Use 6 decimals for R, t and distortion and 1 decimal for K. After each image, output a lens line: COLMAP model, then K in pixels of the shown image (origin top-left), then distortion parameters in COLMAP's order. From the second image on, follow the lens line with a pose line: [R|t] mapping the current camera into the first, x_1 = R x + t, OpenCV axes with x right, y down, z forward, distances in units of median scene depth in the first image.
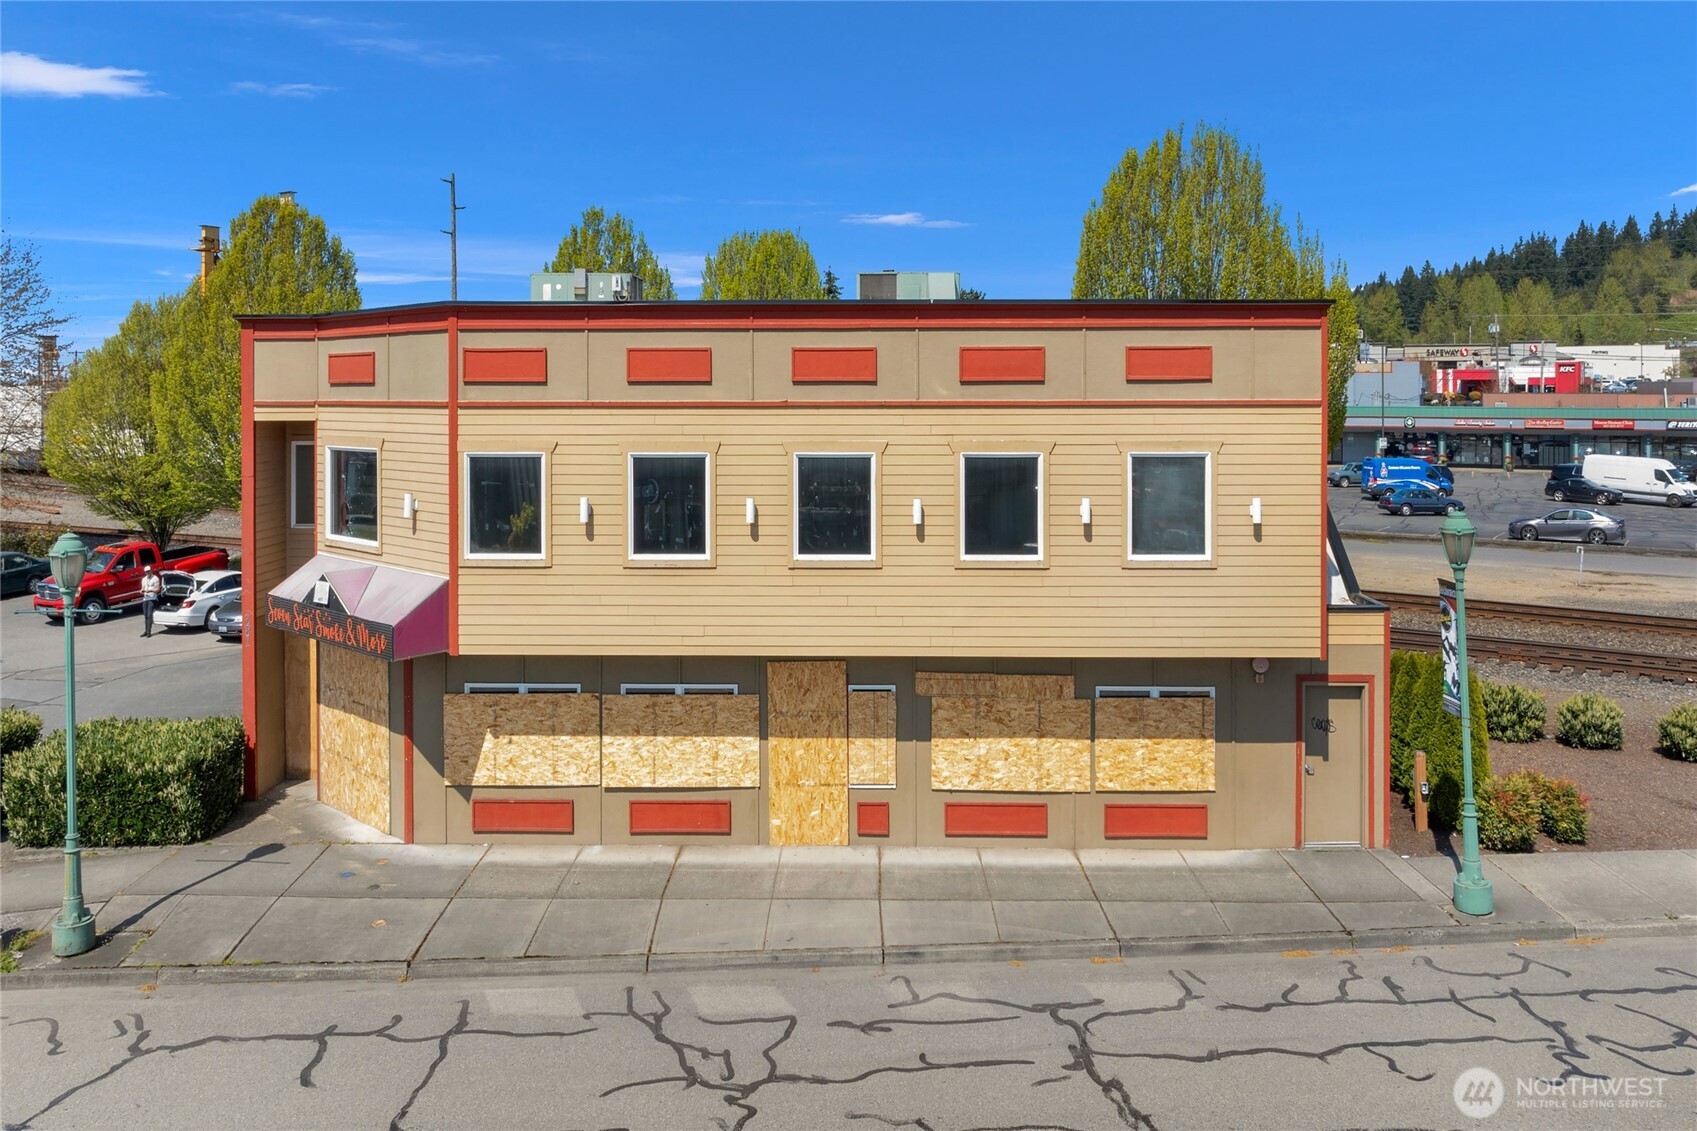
lens RADIAL K [[1226.5, 0, 802.3], [0, 1226.5, 401.2], [0, 0, 1]] dist [-0.016451, 0.000610]
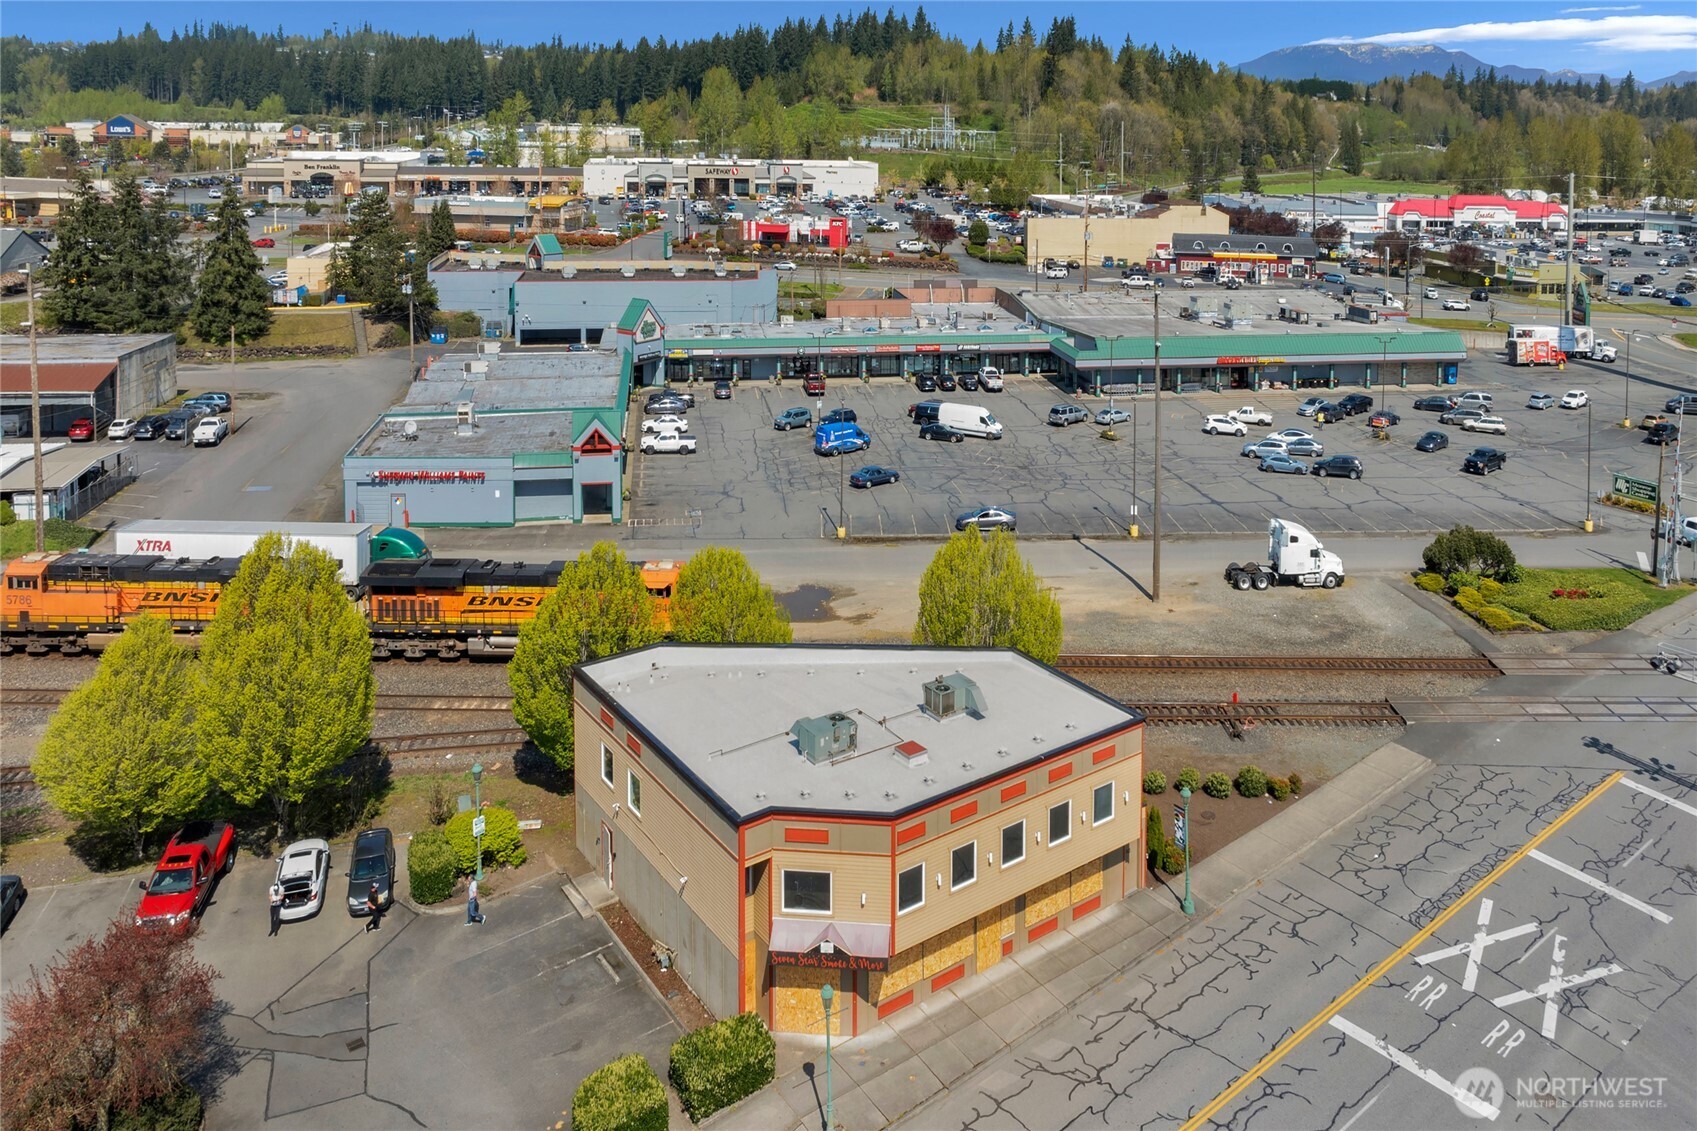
lens RADIAL K [[1194.9, 0, 904.1], [0, 1194.9, 255.4], [0, 0, 1]] dist [-0.017695, 0.002945]
pose [[0.791261, -0.037383, 0.610334, -1.622083], [-0.000121, 0.998120, 0.061293, -1.288839], [-0.611478, -0.048572, 0.789769, -0.767952]]
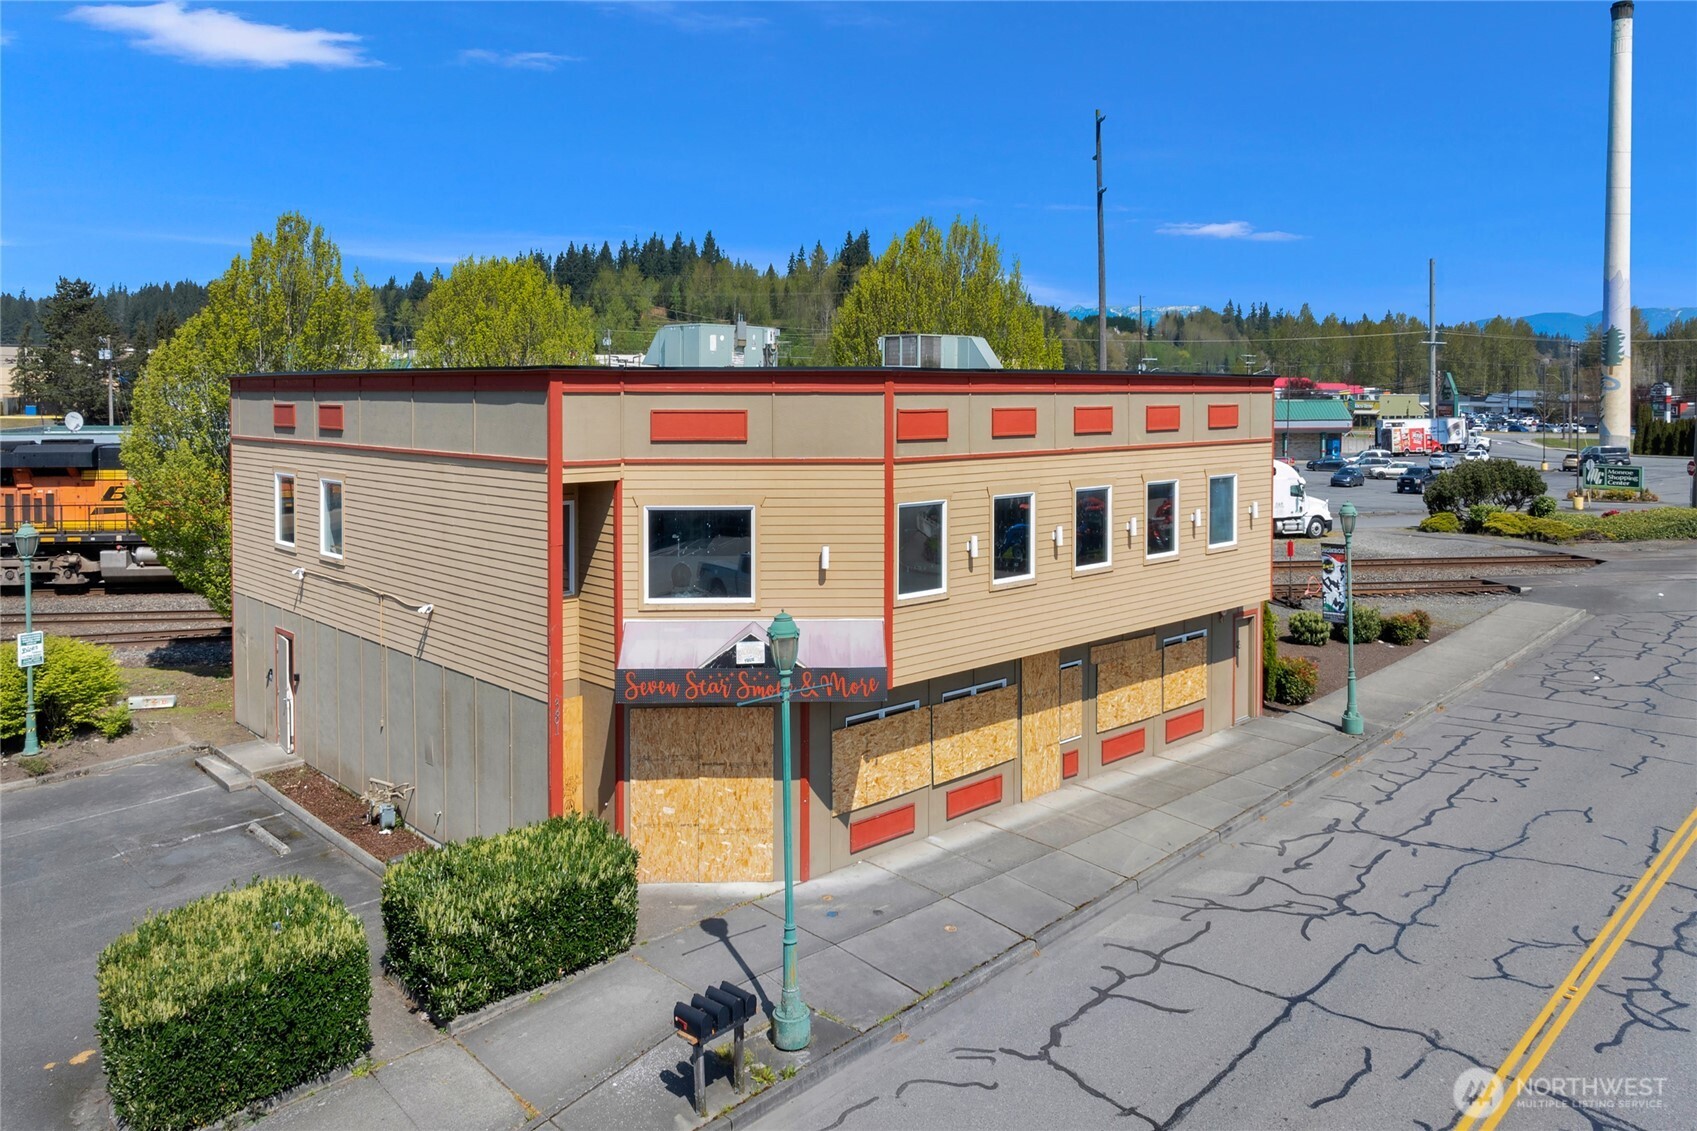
lens RADIAL K [[1235.4, 0, 839.2], [0, 1235.4, 416.6], [0, 0, 1]] dist [-0.018615, 0.000974]
pose [[0.715016, -0.011569, 0.699012, -1.085269], [0.003813, 0.999913, 0.012649, -0.050871], [-0.699098, -0.006379, 0.714998, 0.240798]]
